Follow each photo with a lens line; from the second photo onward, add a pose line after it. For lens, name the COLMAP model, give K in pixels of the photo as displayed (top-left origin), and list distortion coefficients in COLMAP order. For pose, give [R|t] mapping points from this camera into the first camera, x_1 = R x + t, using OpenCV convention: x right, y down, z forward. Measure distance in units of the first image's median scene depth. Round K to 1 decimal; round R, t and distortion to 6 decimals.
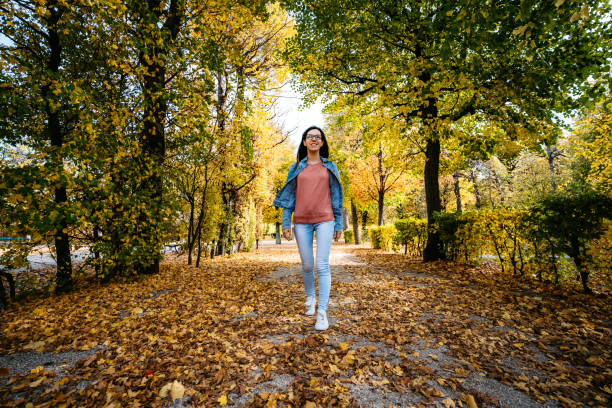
lens RADIAL K [[318.8, 0, 303.1], [0, 318.8, 200.1], [0, 0, 1]] dist [-0.023582, 0.009358]
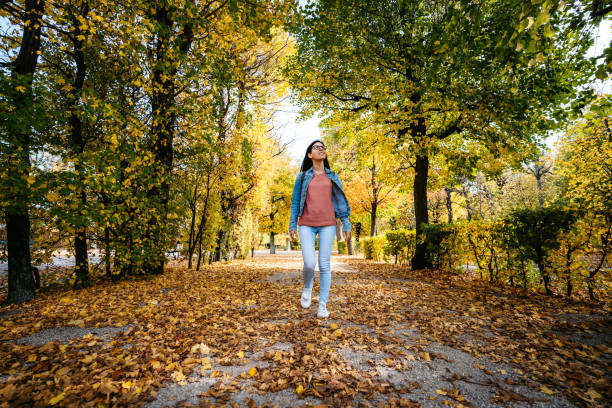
lens RADIAL K [[318.8, 0, 305.3], [0, 318.8, 204.5], [0, 0, 1]] dist [-0.023582, 0.009358]
pose [[0.999489, 0.022115, 0.023068, -0.005284], [-0.021619, 0.999534, -0.021535, 0.005574], [-0.023534, 0.021025, 0.999502, -0.062158]]
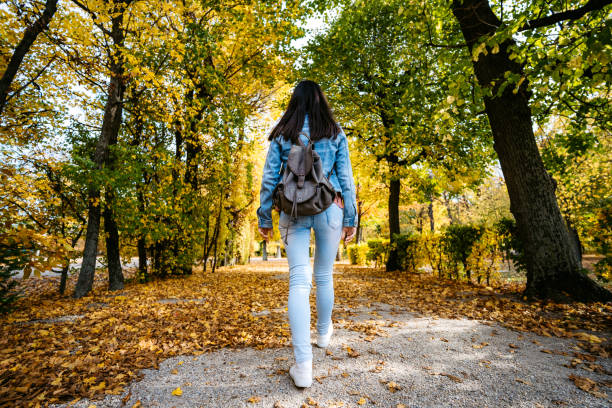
lens RADIAL K [[318.8, 0, 308.1], [0, 318.8, 206.9], [0, 0, 1]] dist [-0.023582, 0.009358]
pose [[0.997390, 0.024491, 0.067915, -0.038495], [-0.021921, 0.999025, -0.038332, -0.017209], [-0.068787, 0.036743, 0.996954, -0.312301]]
